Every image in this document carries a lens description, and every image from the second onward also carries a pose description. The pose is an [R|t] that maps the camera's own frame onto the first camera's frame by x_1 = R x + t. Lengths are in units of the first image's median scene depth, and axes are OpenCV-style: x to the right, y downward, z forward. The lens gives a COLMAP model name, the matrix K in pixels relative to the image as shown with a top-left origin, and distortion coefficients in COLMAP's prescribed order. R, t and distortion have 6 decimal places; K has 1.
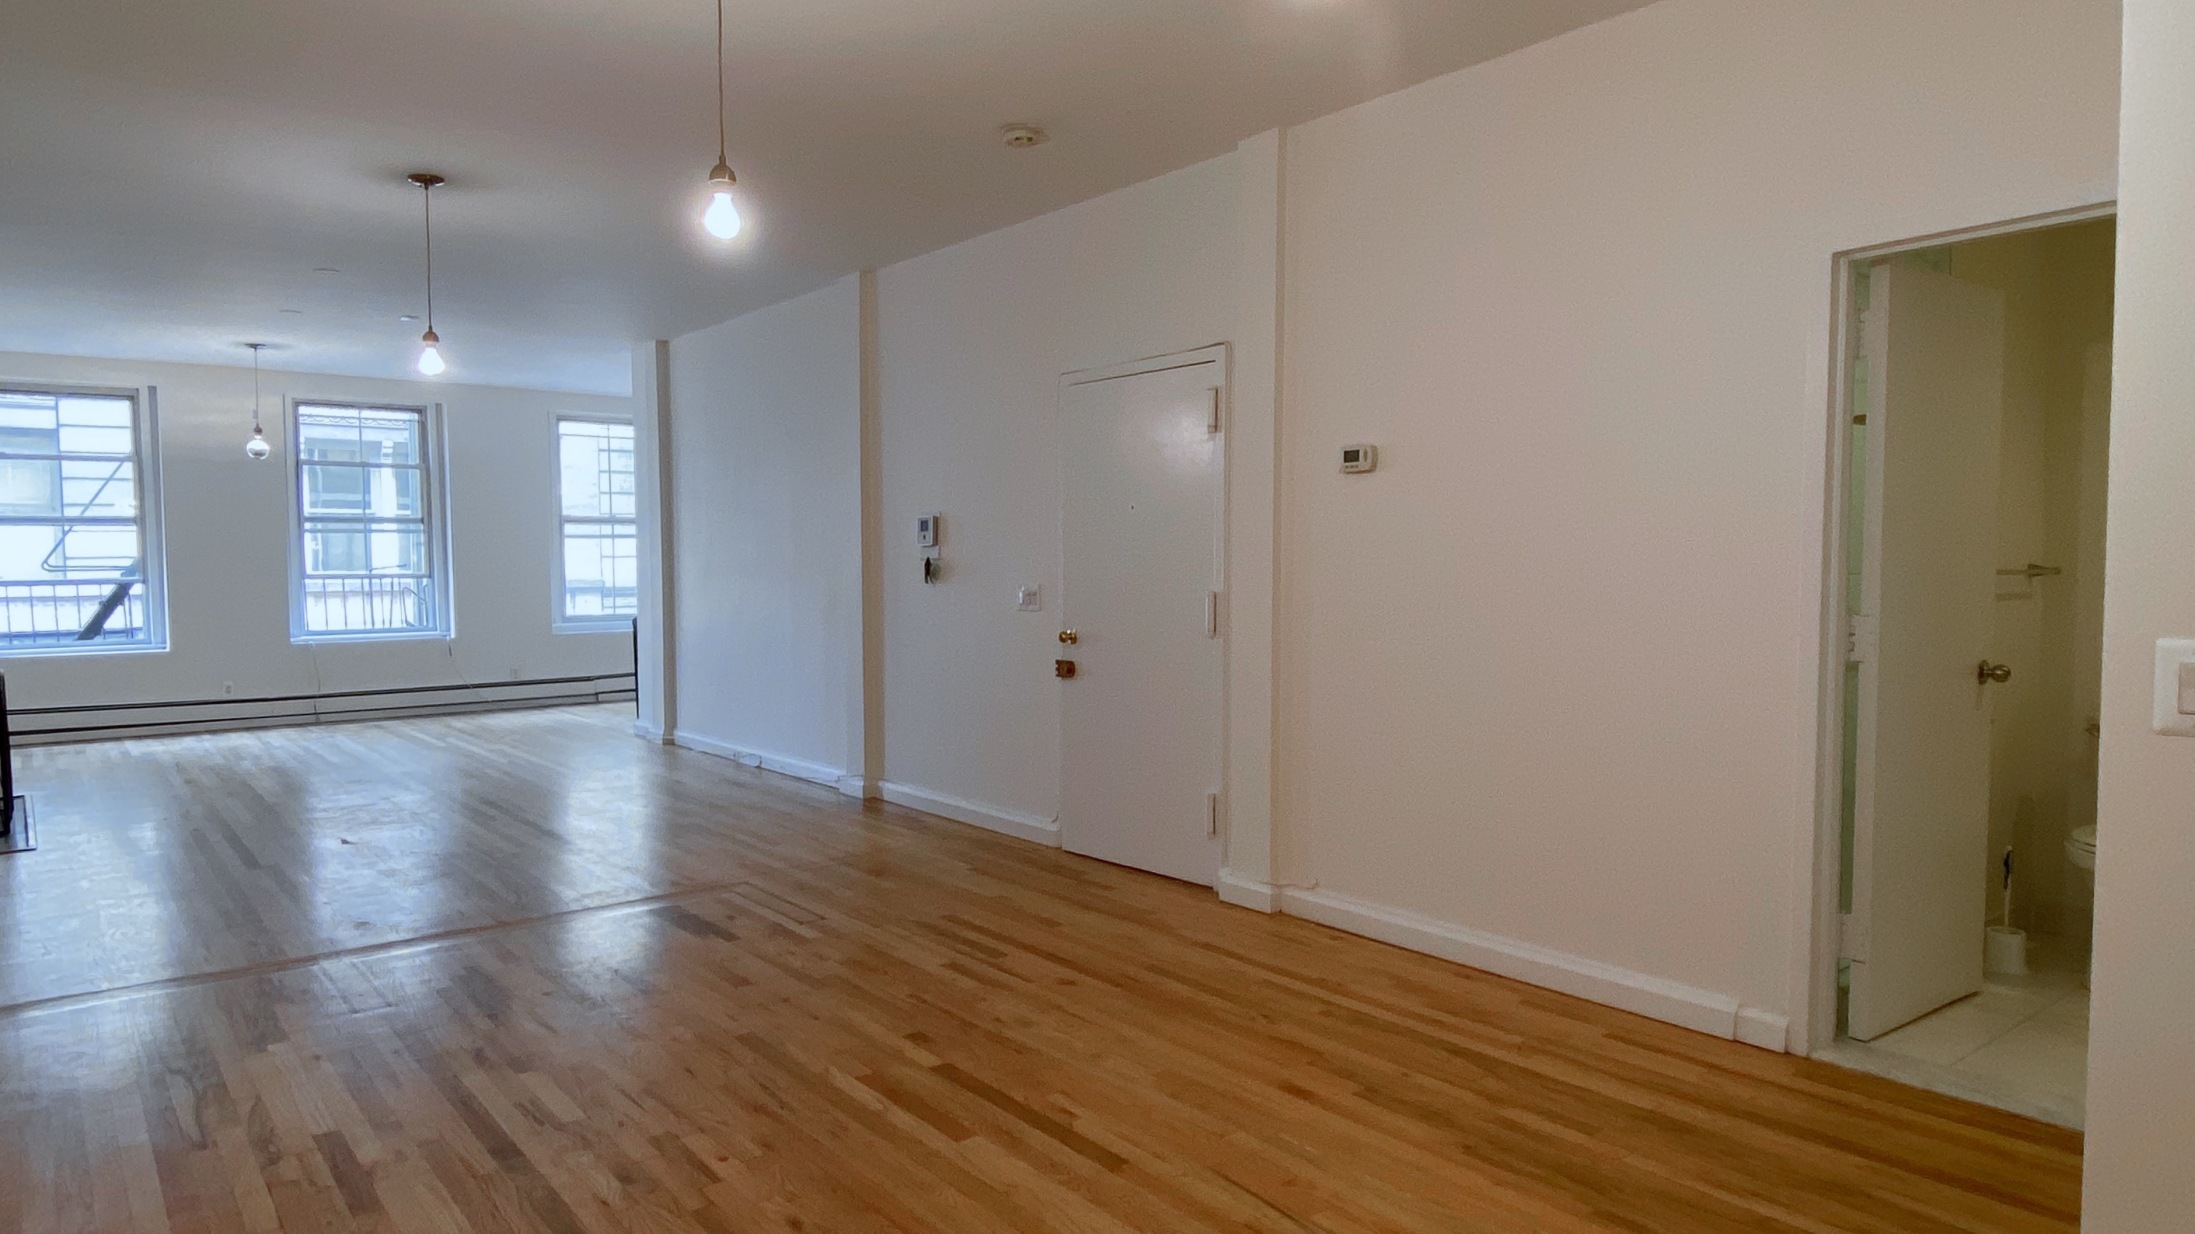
lens RADIAL K [[1359.2, 0, 1097.5], [0, 1359.2, 617.0], [0, 0, 1]] dist [0.058240, -0.004013]
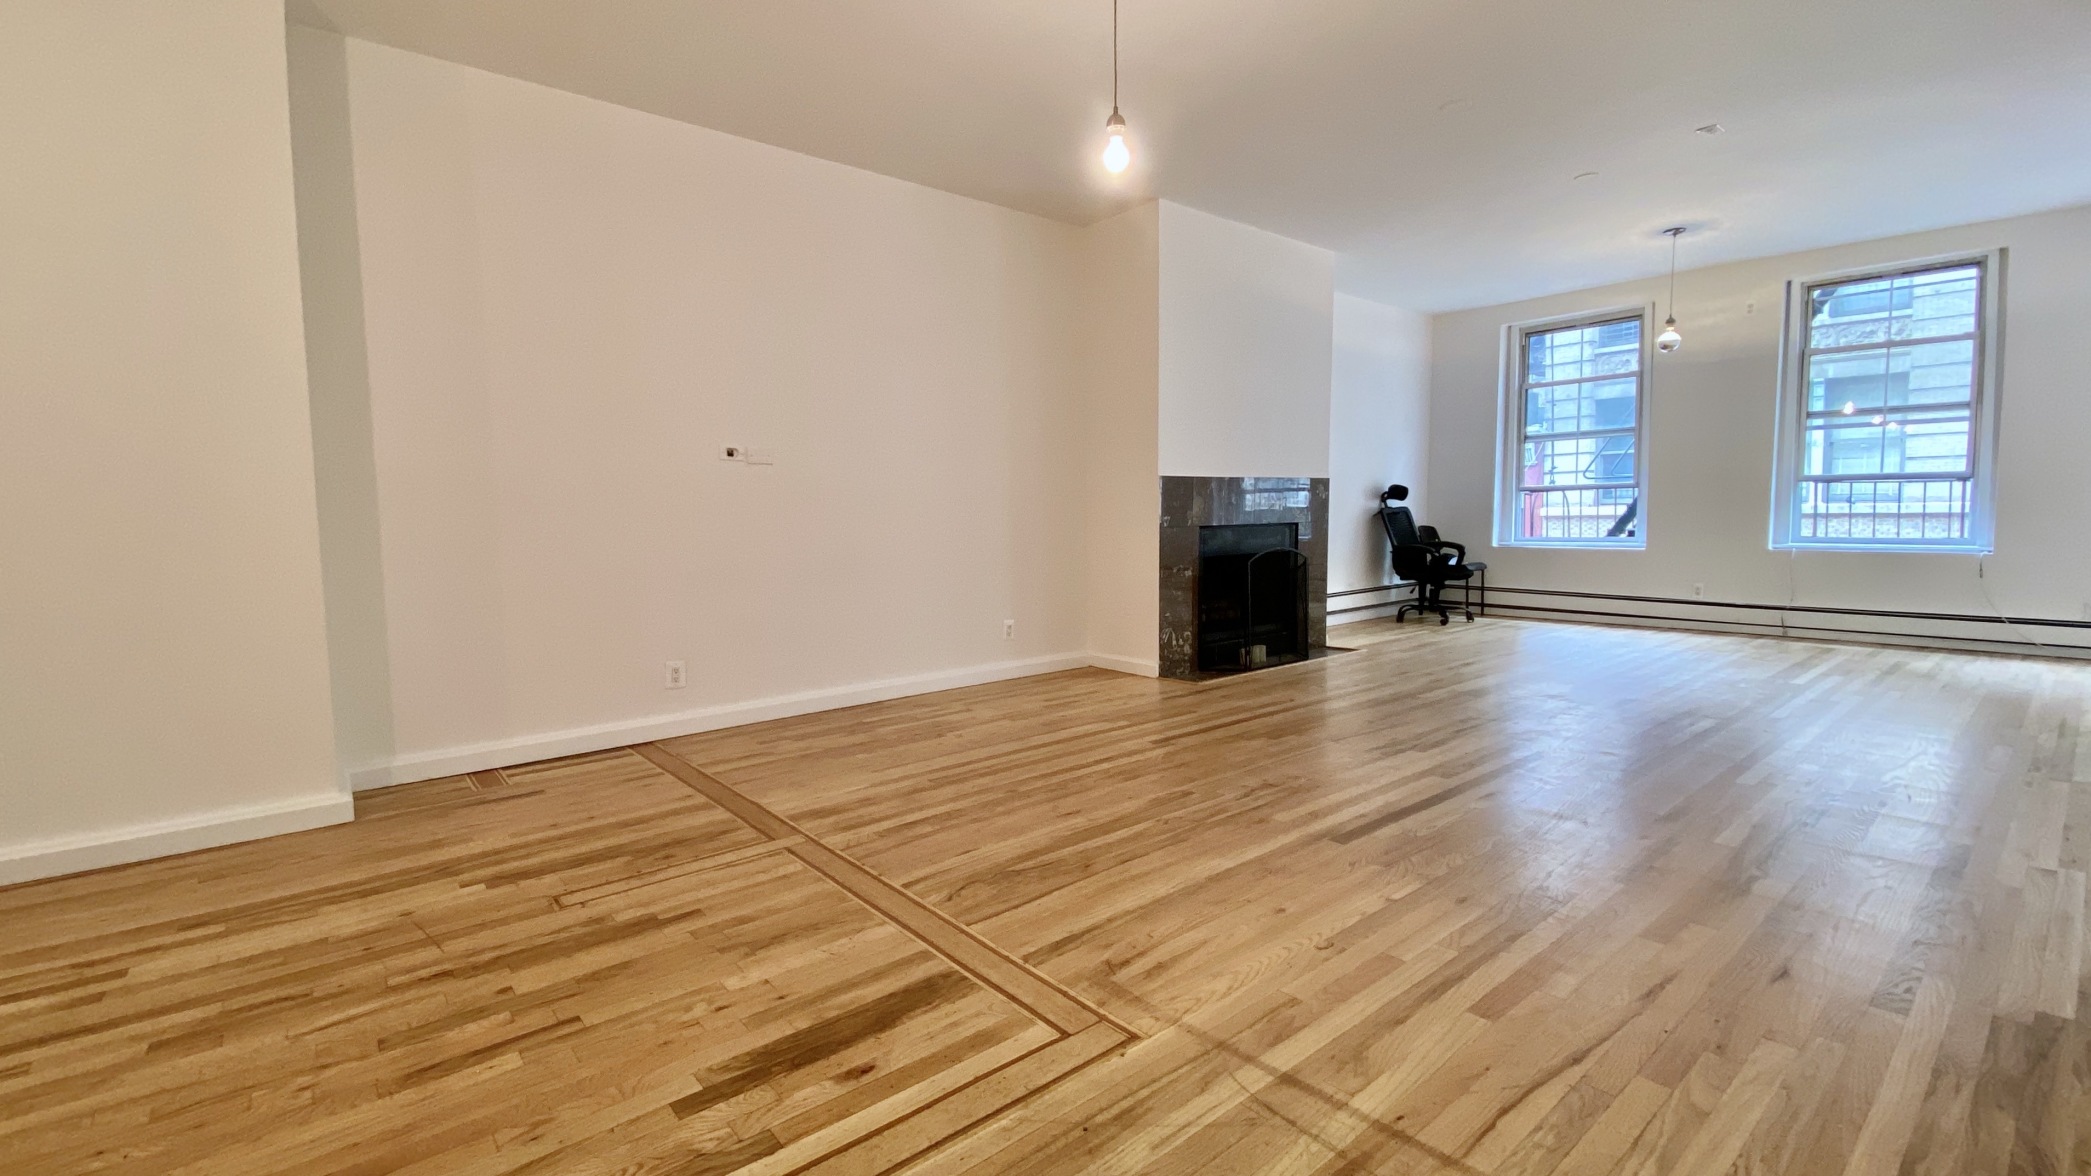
lens RADIAL K [[887.0, 0, 1045.5], [0, 887.0, 588.0], [0, 0, 1]] dist [0.030371, -0.021344]
pose [[0.025543, 0.097496, -0.994908, 0.043451], [-0.038323, 0.994597, 0.096481, 0.012743], [0.998939, 0.035664, 0.029141, 1.226060]]
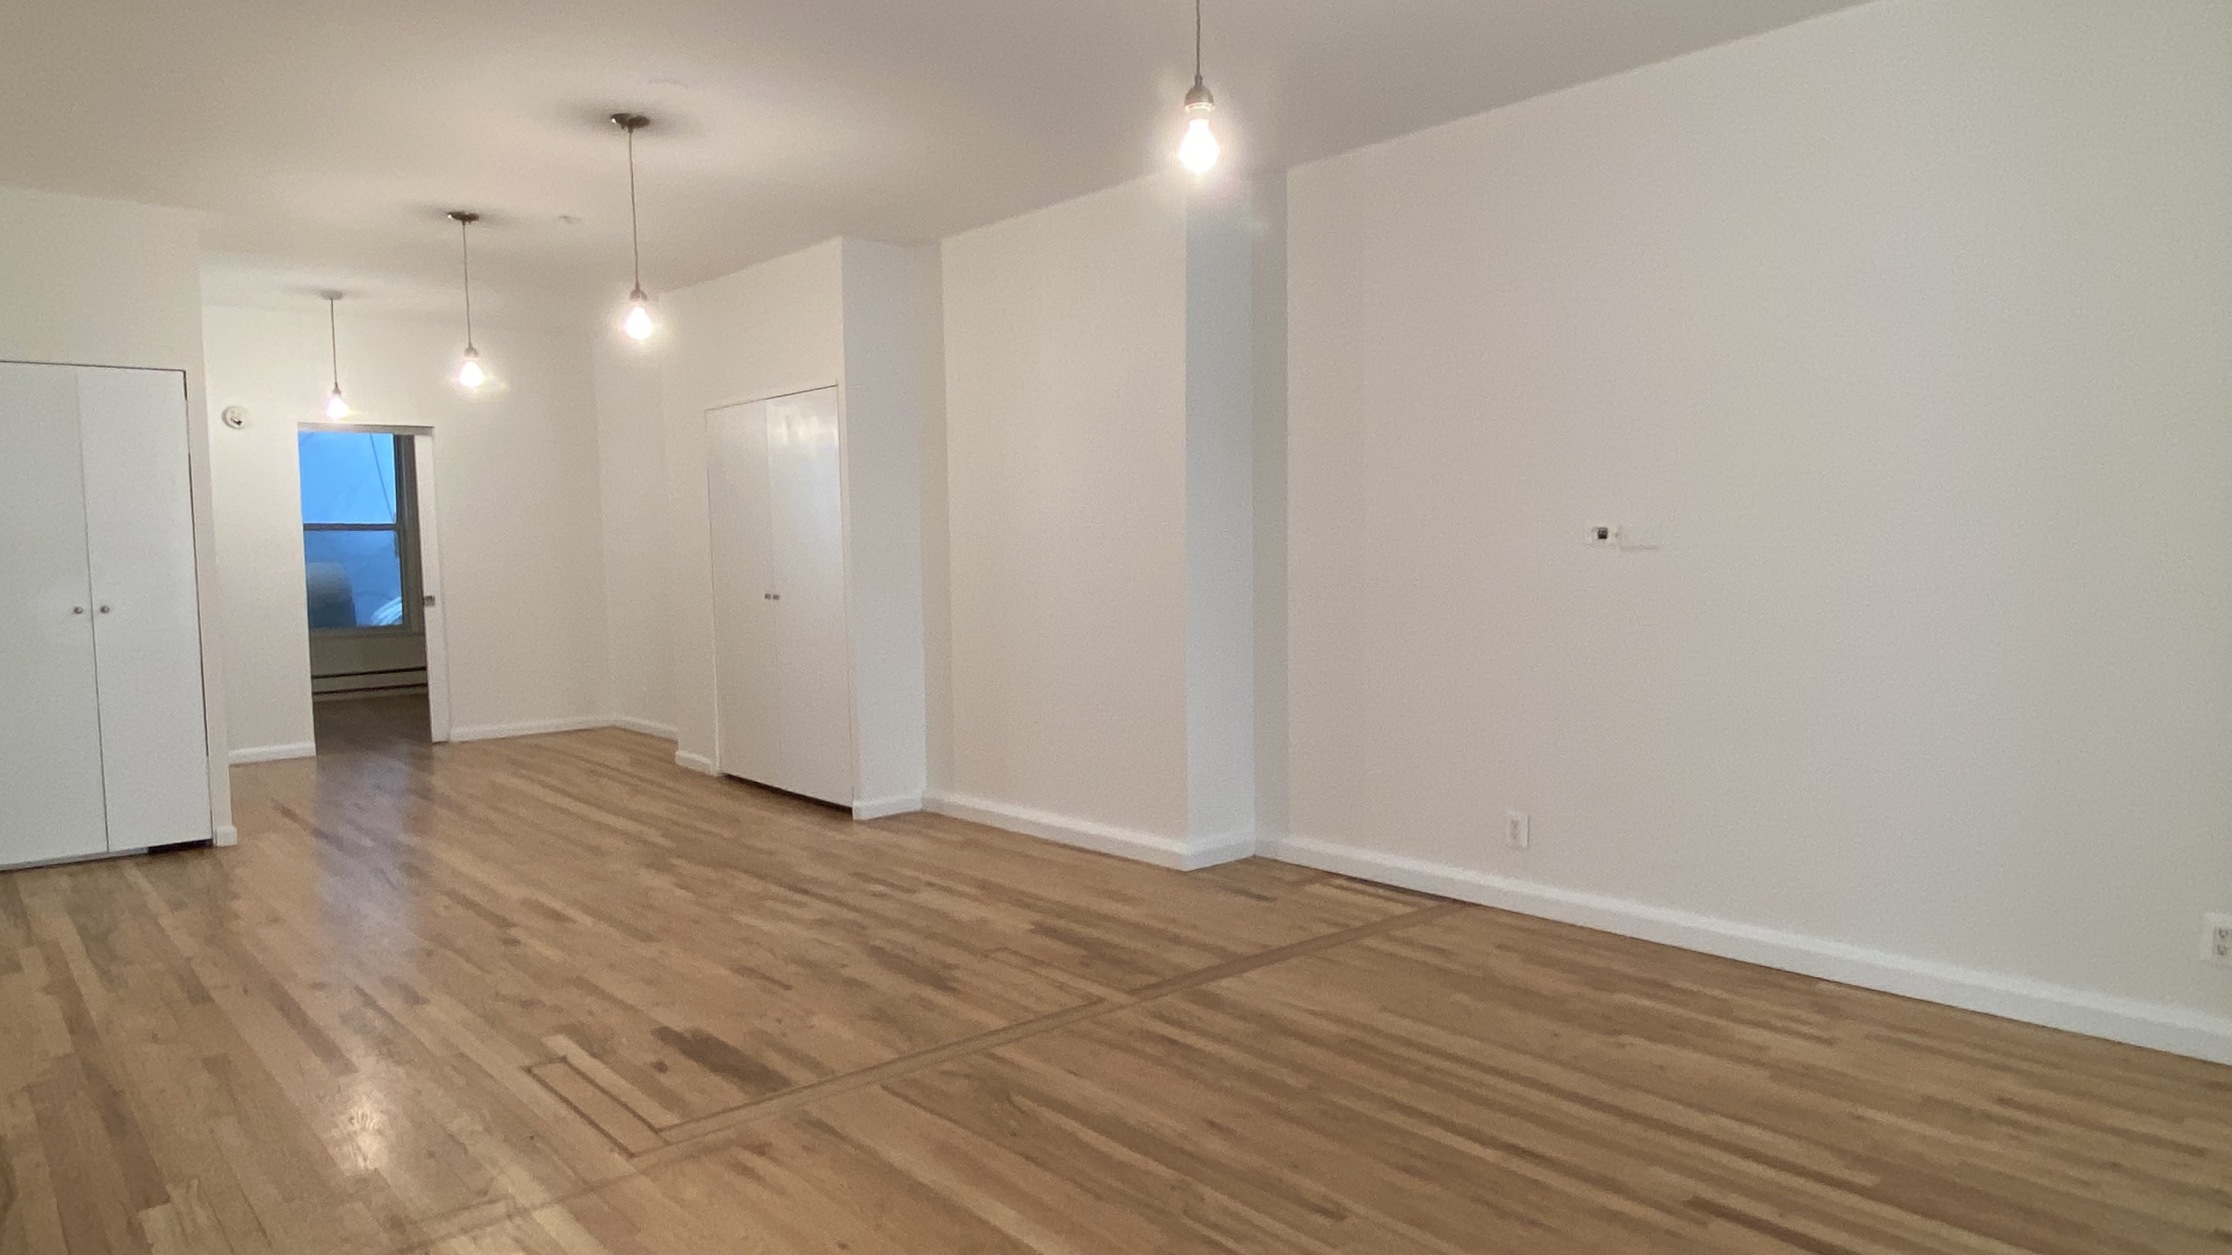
lens RADIAL K [[1382.1, 0, 1116.0], [0, 1382.1, 627.5], [0, 0, 1]] dist [0.058240, -0.004013]
pose [[-0.998641, 0.032484, -0.040757, -0.556457], [0.027575, 0.992898, 0.115729, -0.092946], [0.044226, 0.114448, -0.992444, 1.970398]]
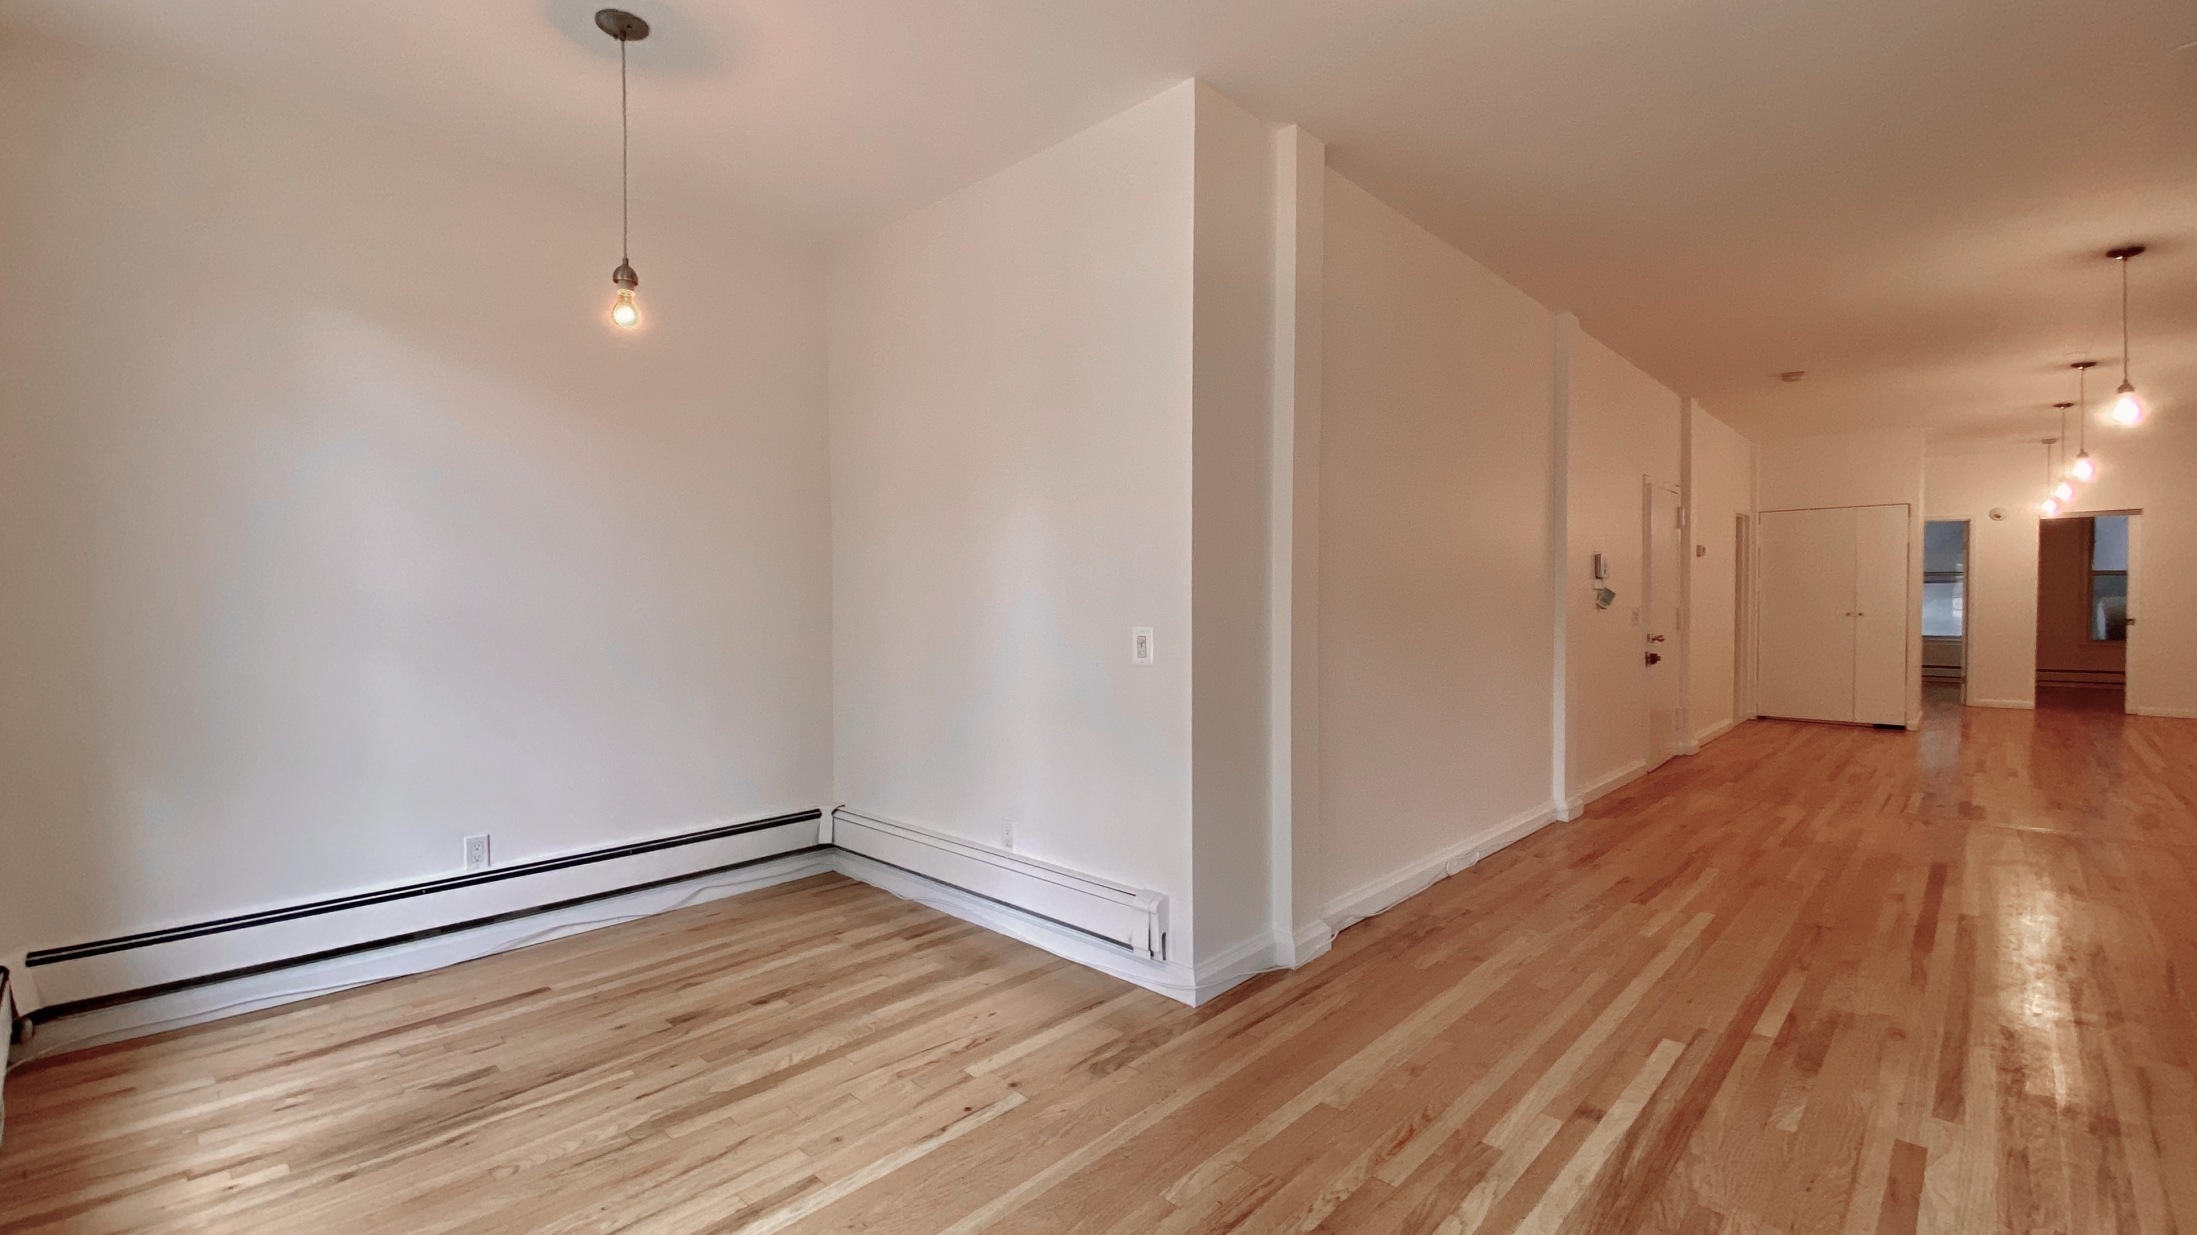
lens RADIAL K [[932.0, 0, 1098.5], [0, 932.0, 617.5], [0, 0, 1]] dist [0.030371, -0.021344]
pose [[-0.129451, -0.016323, 0.991452, -1.238740], [0.055836, 0.998158, 0.023723, -0.107603], [-0.990013, 0.058429, -0.128301, 2.352365]]
